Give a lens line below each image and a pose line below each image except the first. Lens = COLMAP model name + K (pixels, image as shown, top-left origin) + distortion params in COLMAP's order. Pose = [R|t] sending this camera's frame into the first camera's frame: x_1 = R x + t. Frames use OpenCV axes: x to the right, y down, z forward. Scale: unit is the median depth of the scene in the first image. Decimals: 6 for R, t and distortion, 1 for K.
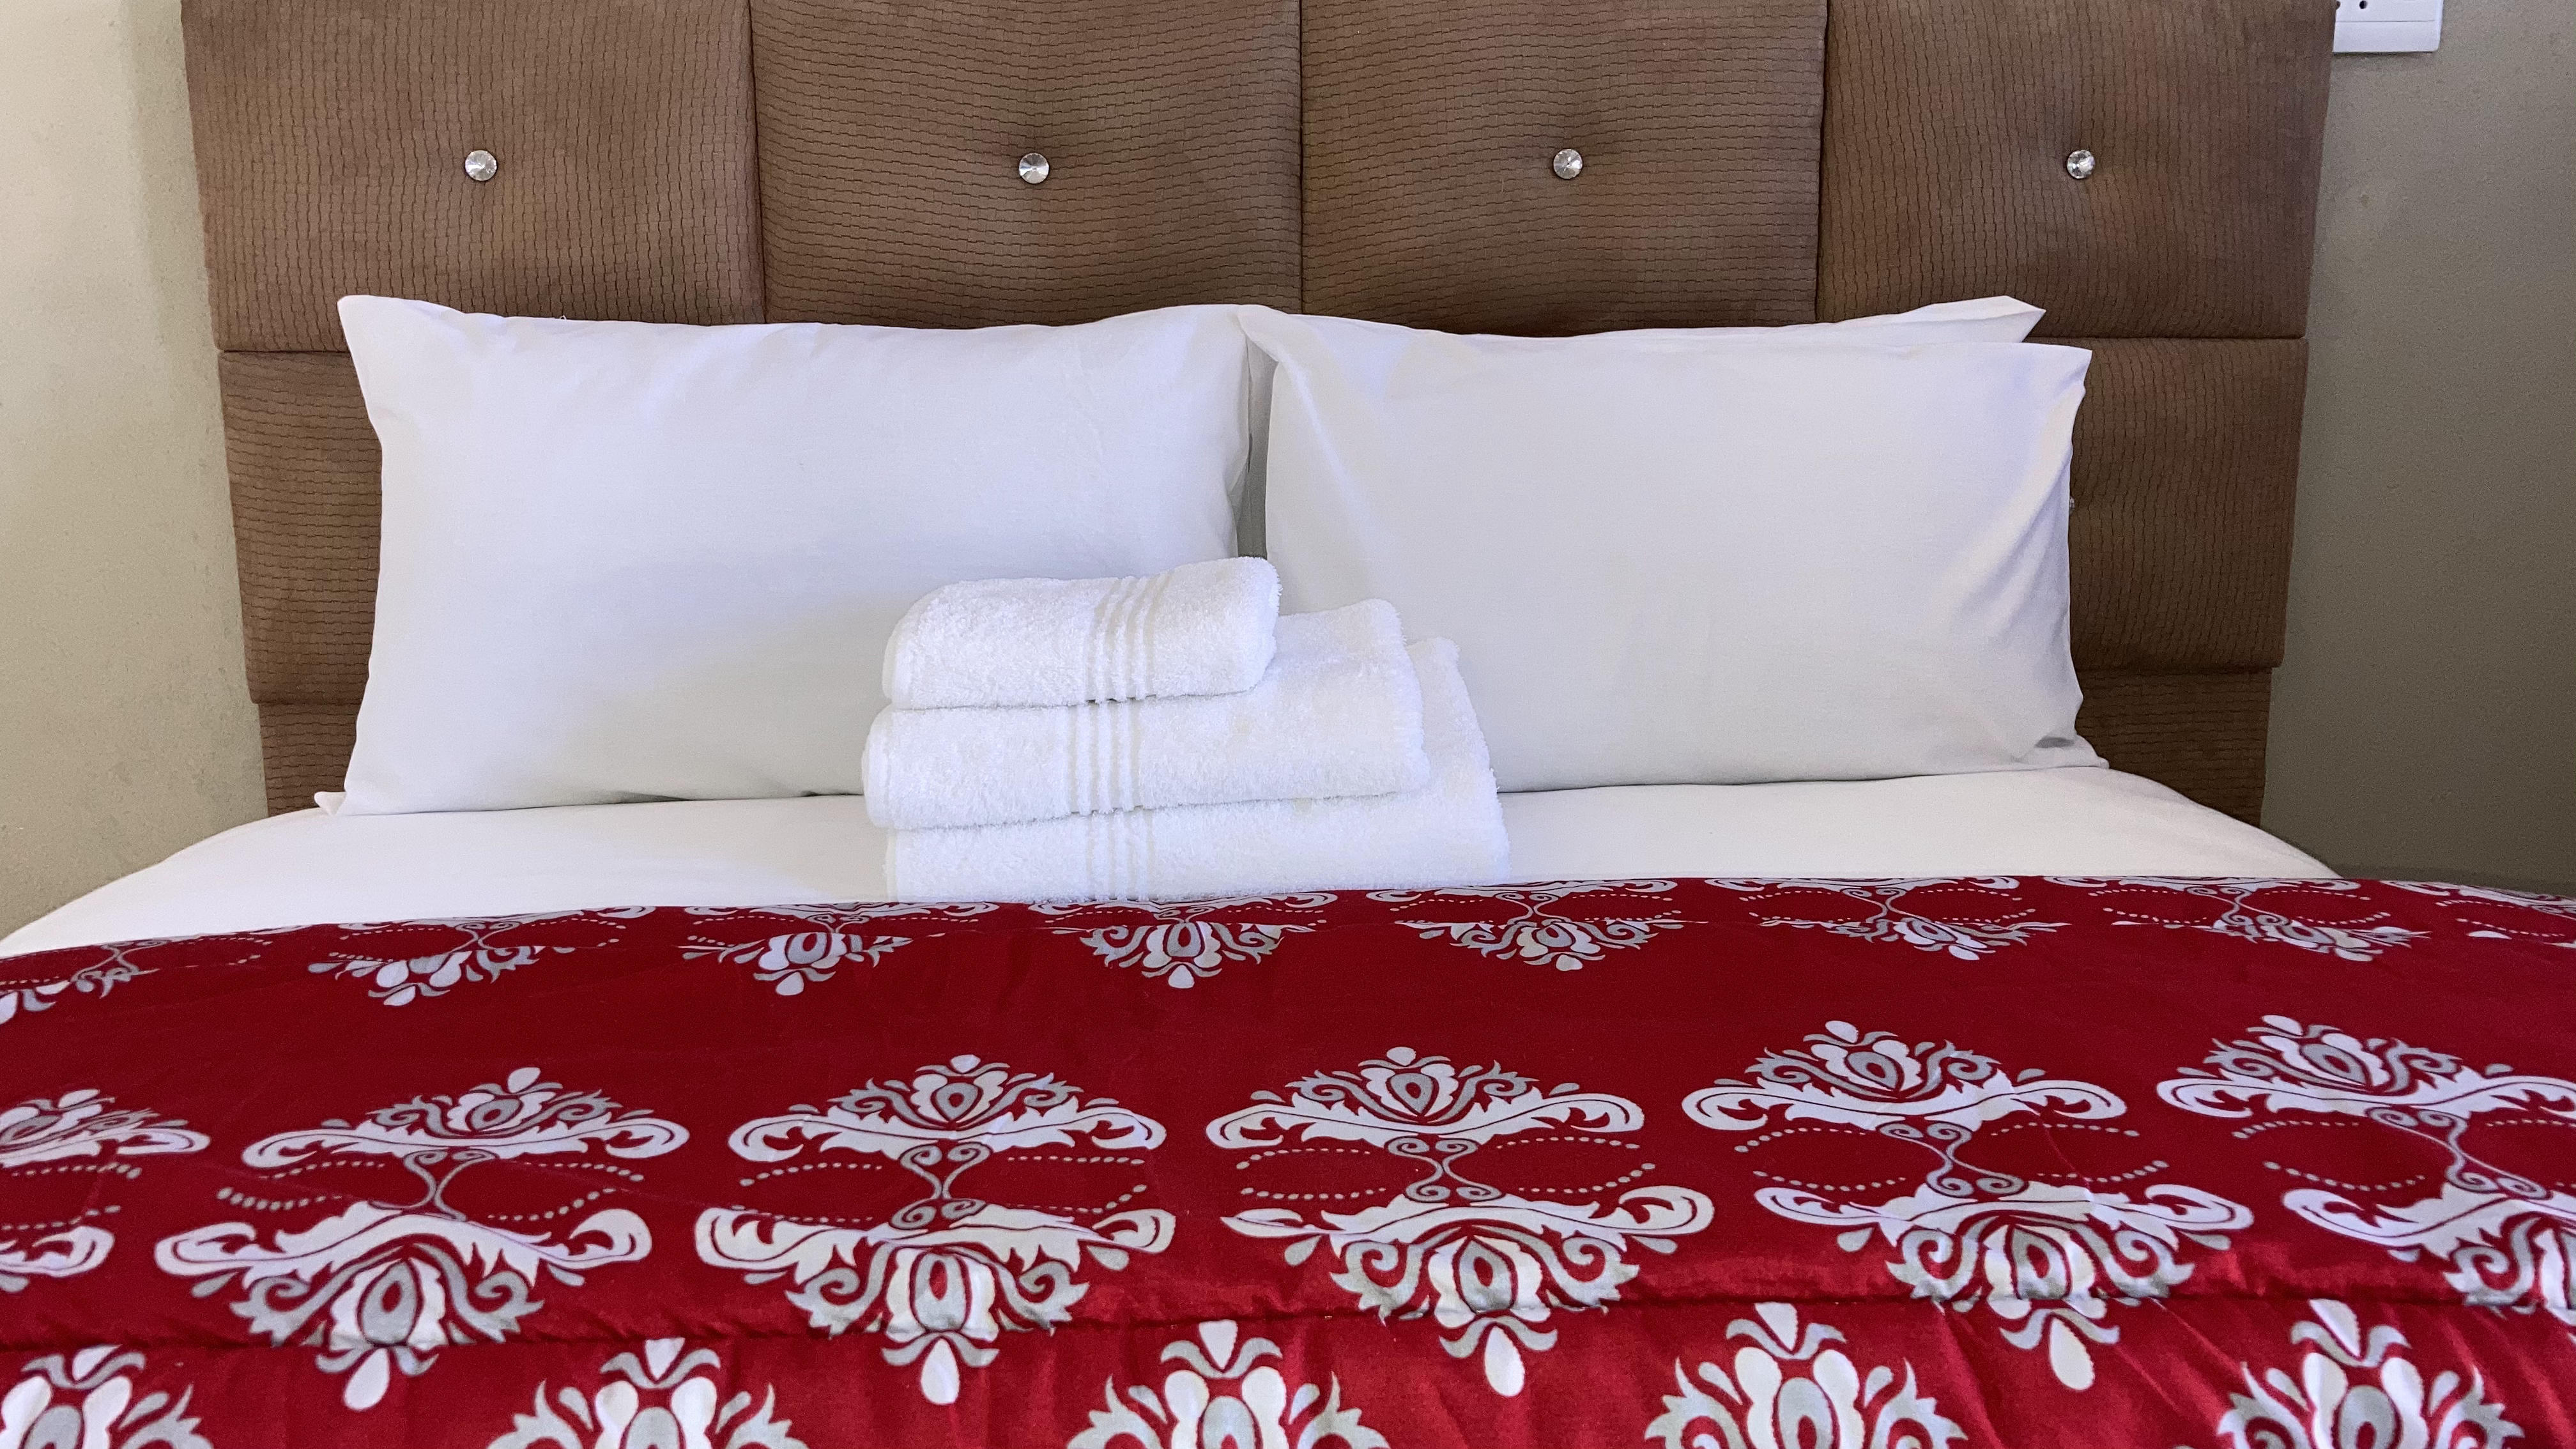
lens RADIAL K [[2154.8, 0, 1288.0], [0, 2154.8, 724.5], [0, 0, 1]] dist [0.000072, 0.001526]
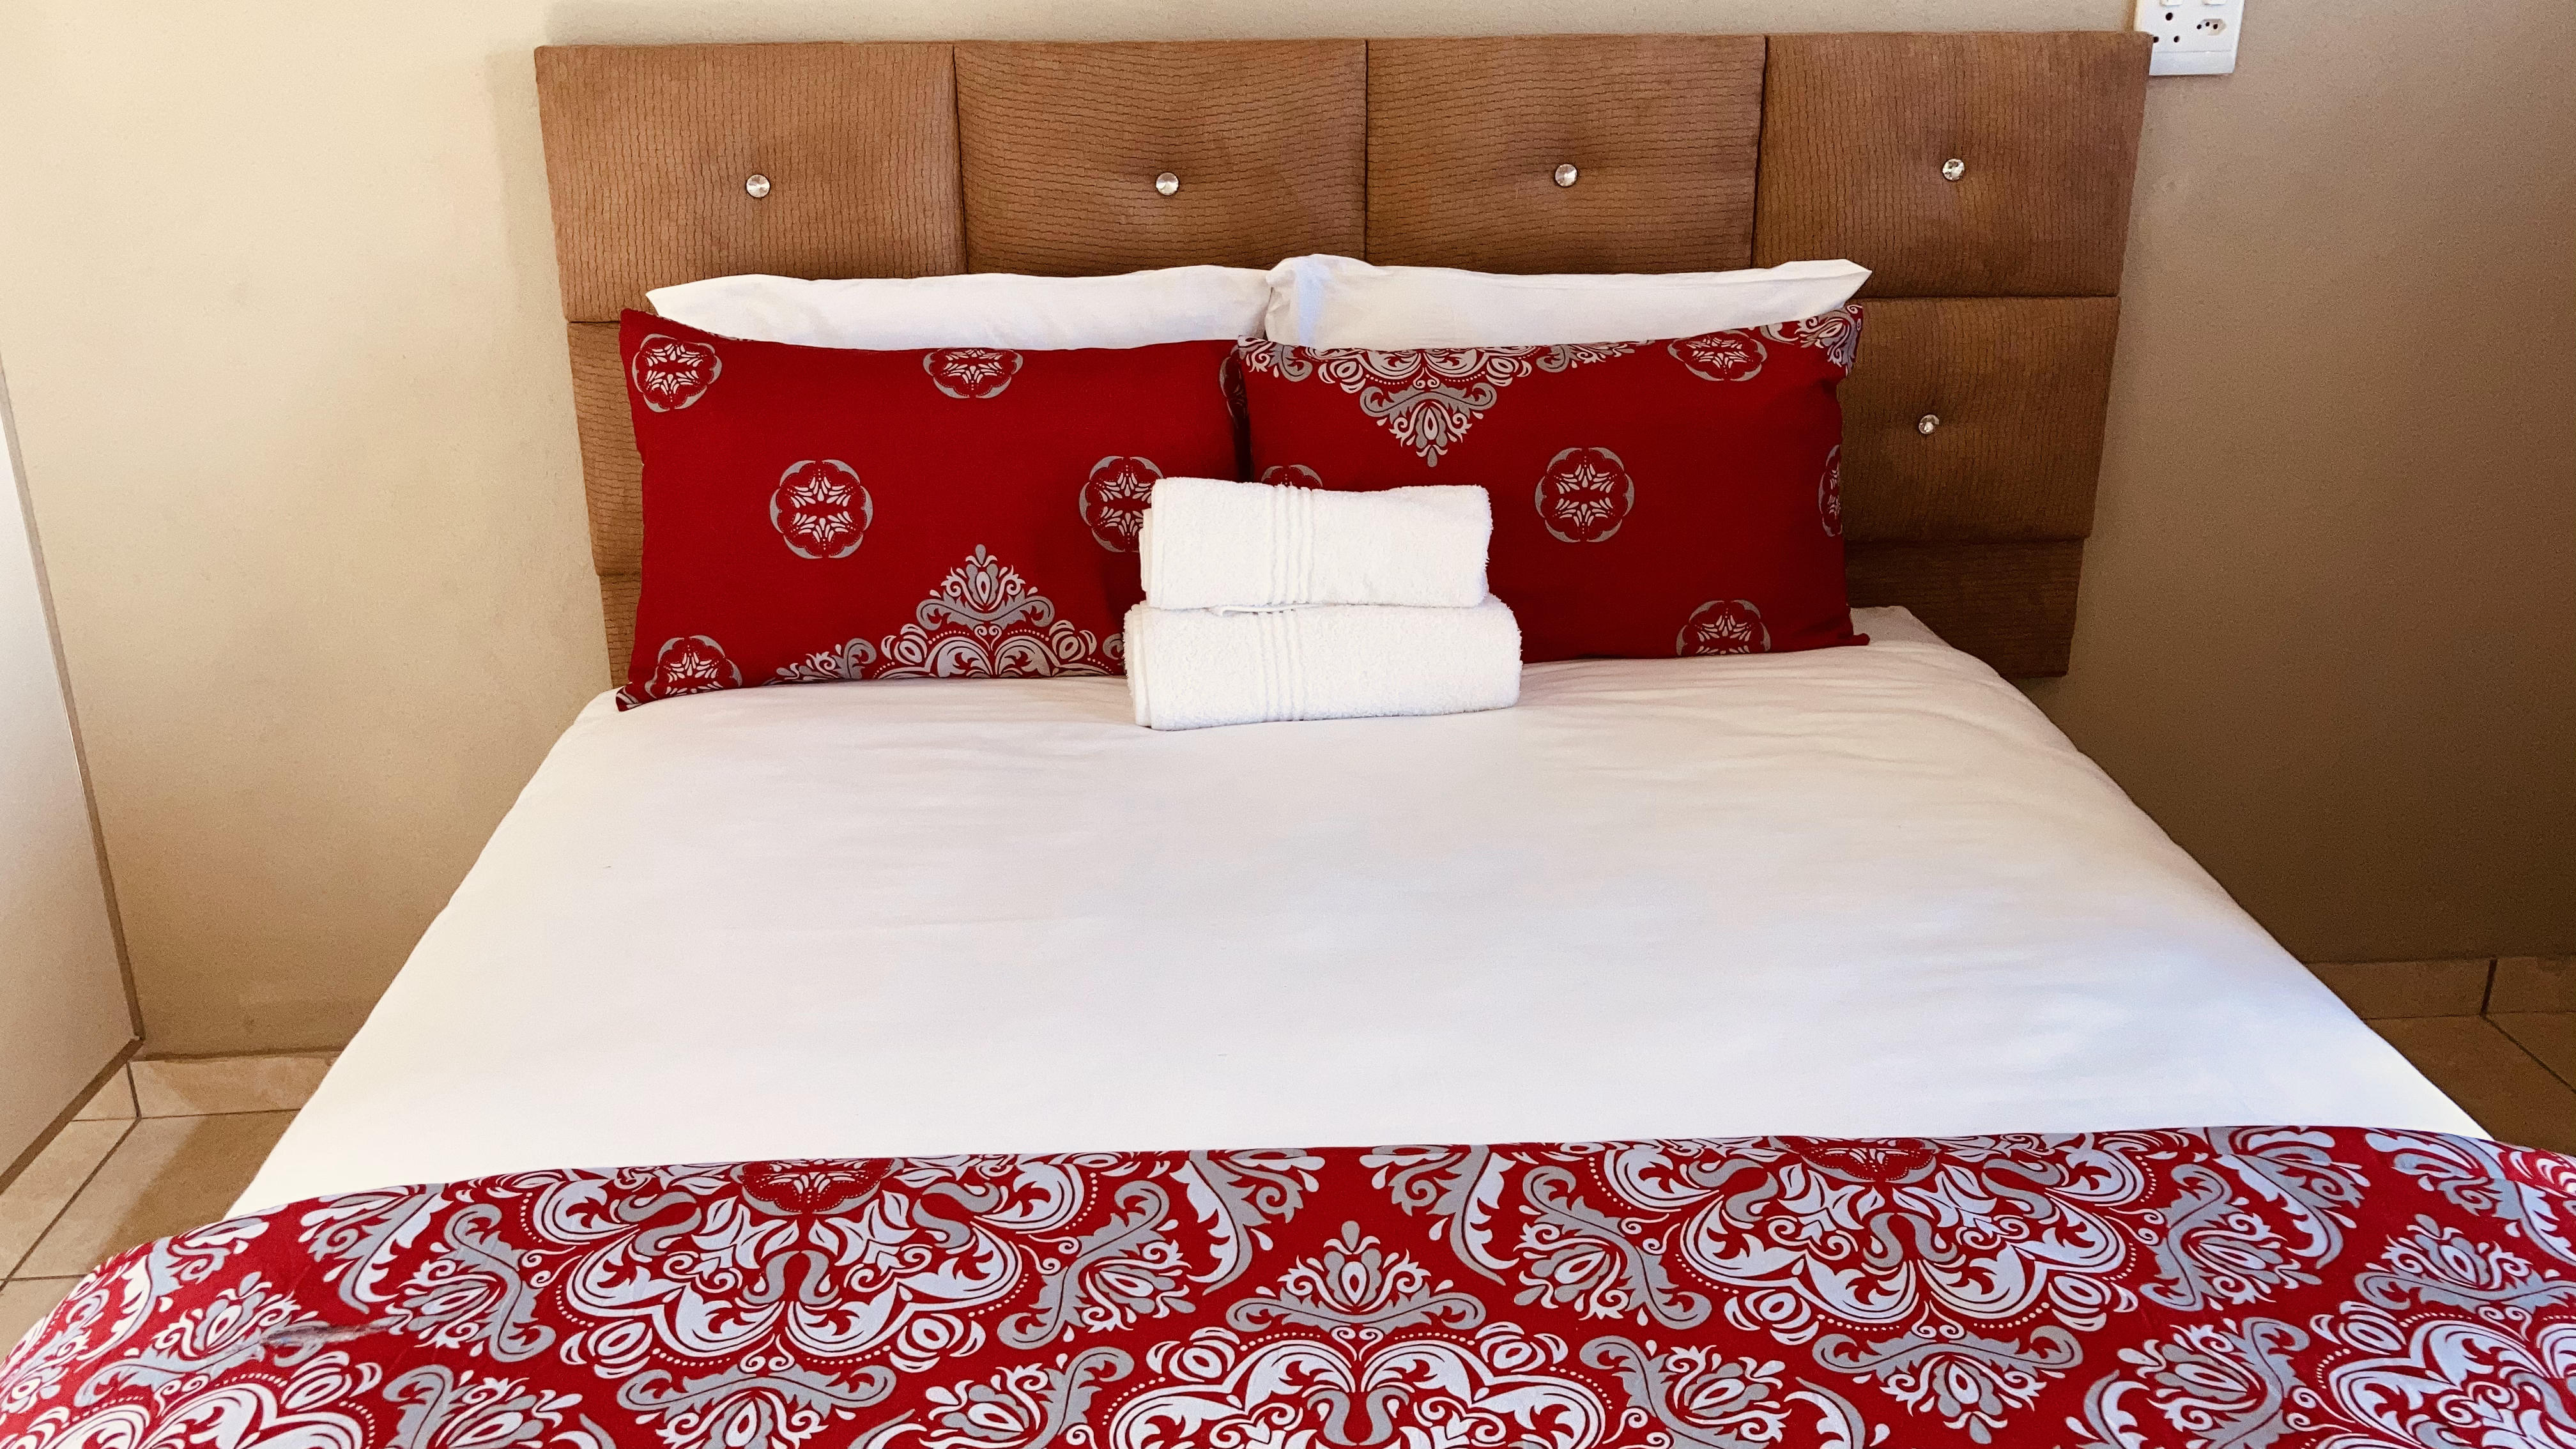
lens RADIAL K [[2154.8, 0, 1288.0], [0, 2154.8, 724.5], [0, 0, 1]] dist [0.000072, 0.001526]
pose [[0.999997, -0.000096, -0.002271, -0.040229], [0.000488, 0.984895, 0.173150, -0.160020], [0.002220, -0.173151, 0.984893, -0.381573]]
